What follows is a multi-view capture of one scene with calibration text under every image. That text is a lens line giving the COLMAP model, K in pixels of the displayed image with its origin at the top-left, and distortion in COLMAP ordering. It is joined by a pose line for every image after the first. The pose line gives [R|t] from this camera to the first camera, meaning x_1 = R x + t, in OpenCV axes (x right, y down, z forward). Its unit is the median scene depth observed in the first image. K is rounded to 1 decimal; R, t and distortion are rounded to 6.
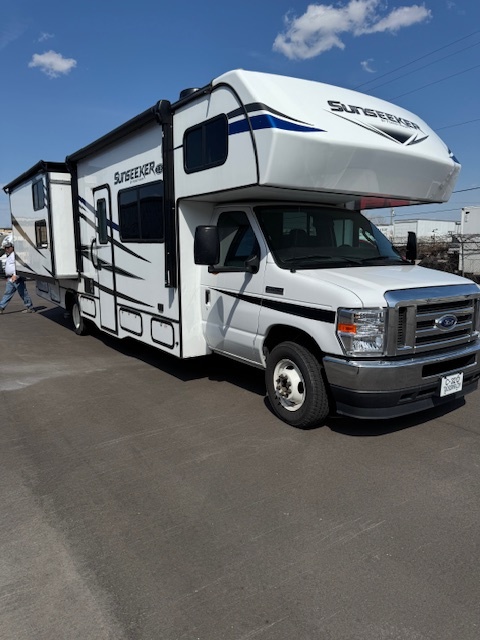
lens RADIAL K [[452.4, 0, 240.0], [0, 452.4, 320.0], [0, 0, 1]] dist [0.007625, 0.000164]
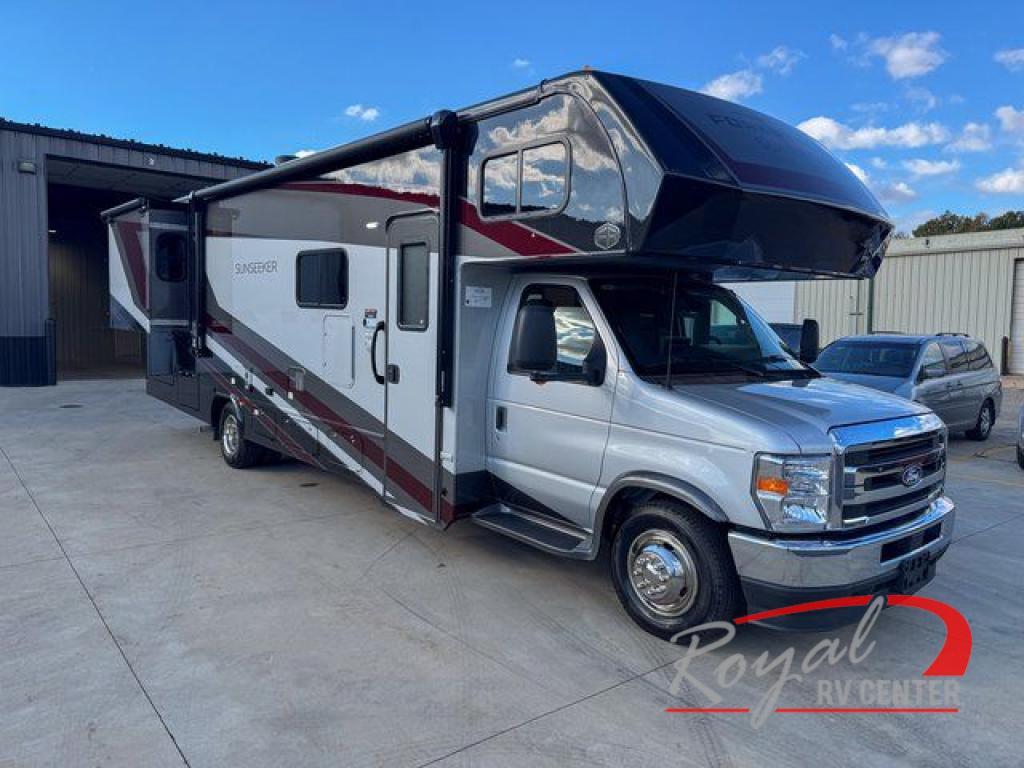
lens RADIAL K [[723.8, 0, 504.7], [0, 723.8, 396.5], [0, 0, 1]] dist [0.007625, 0.000164]
pose [[0.996509, 0.020938, 0.080820, -0.198139], [-0.017282, 0.998807, -0.045678, -0.049668], [-0.081680, 0.044122, 0.995681, 0.029677]]
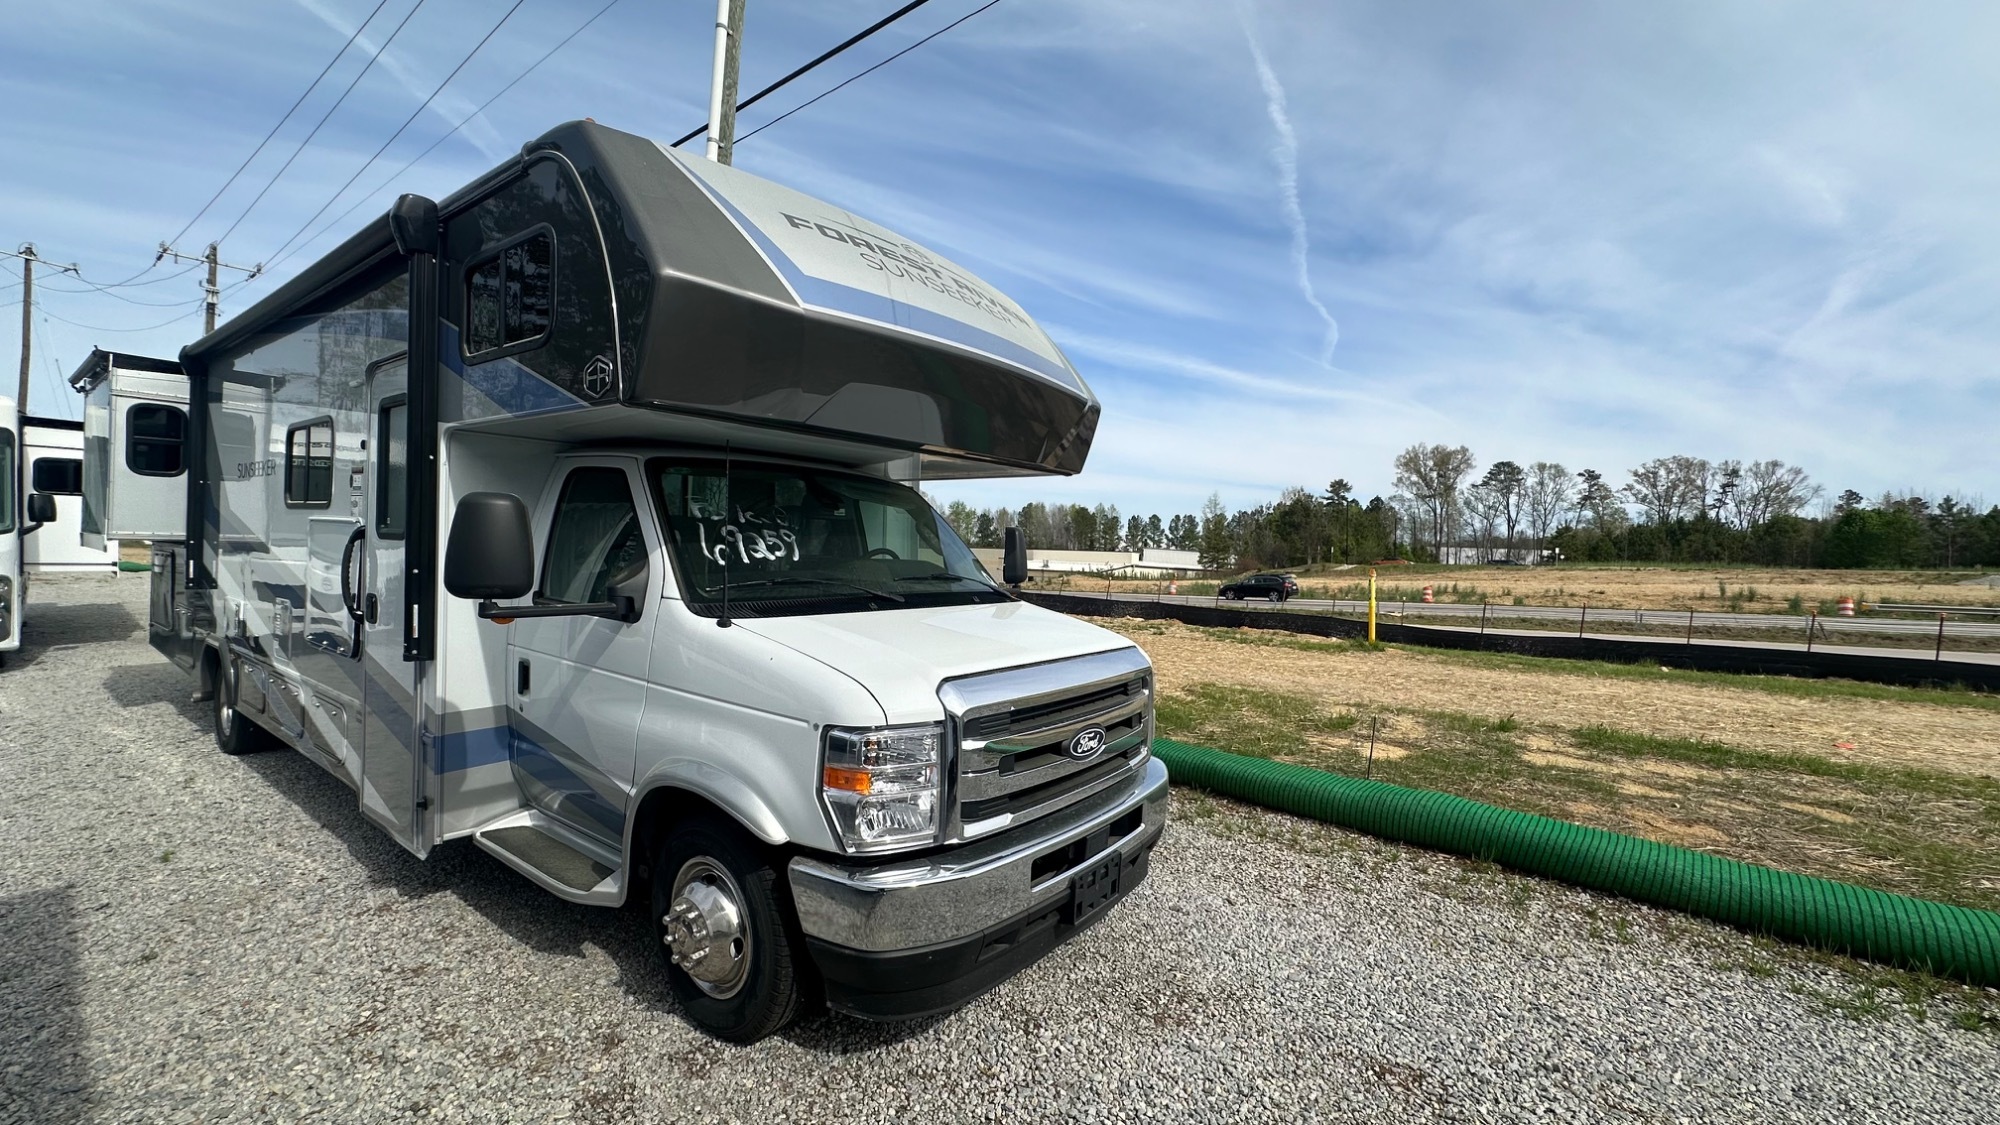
lens RADIAL K [[796.2, 0, 994.9], [0, 796.2, 572.8], [0, 0, 1]] dist [0.081122, -0.000023]
pose [[0.954127, 0.022004, 0.298593, 0.141594], [0.014571, 0.992701, -0.119716, -0.067473], [-0.299048, 0.118576, 0.946842, 0.279799]]
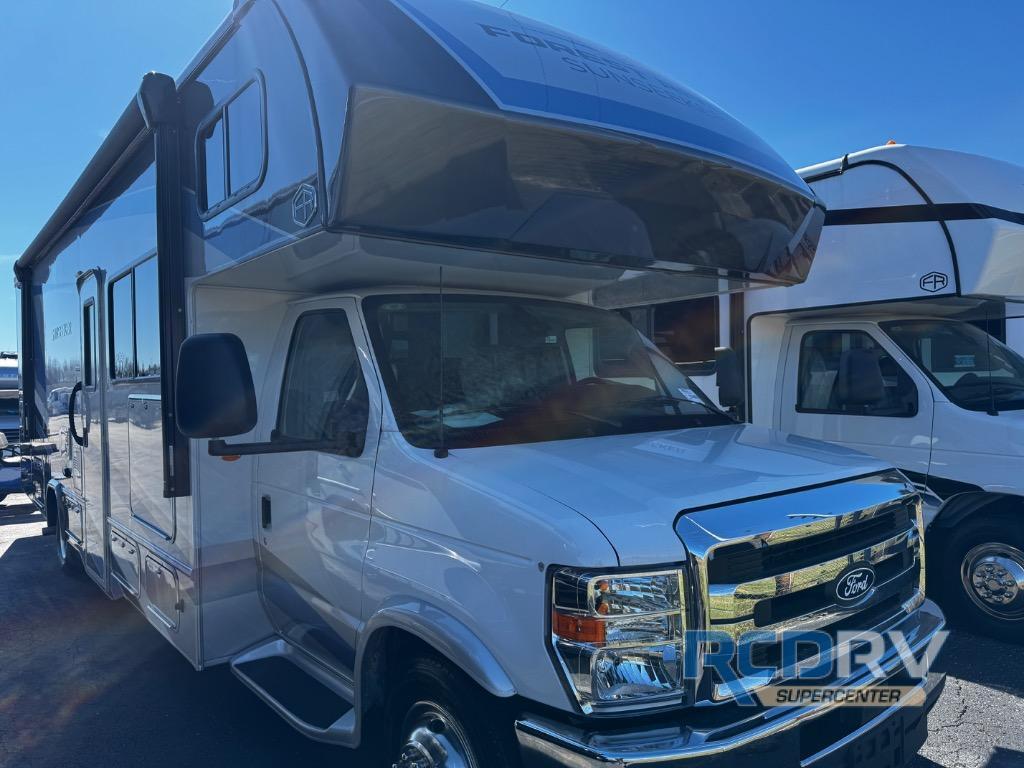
lens RADIAL K [[716.6, 0, 516.6], [0, 716.6, 386.5], [0, 0, 1]] dist [0.063750, -0.001533]
pose [[0.997115, -0.022659, 0.072448, 0.148517], [0.033786, 0.987137, -0.156267, -0.071128], [-0.067975, 0.158264, 0.985054, 0.417302]]
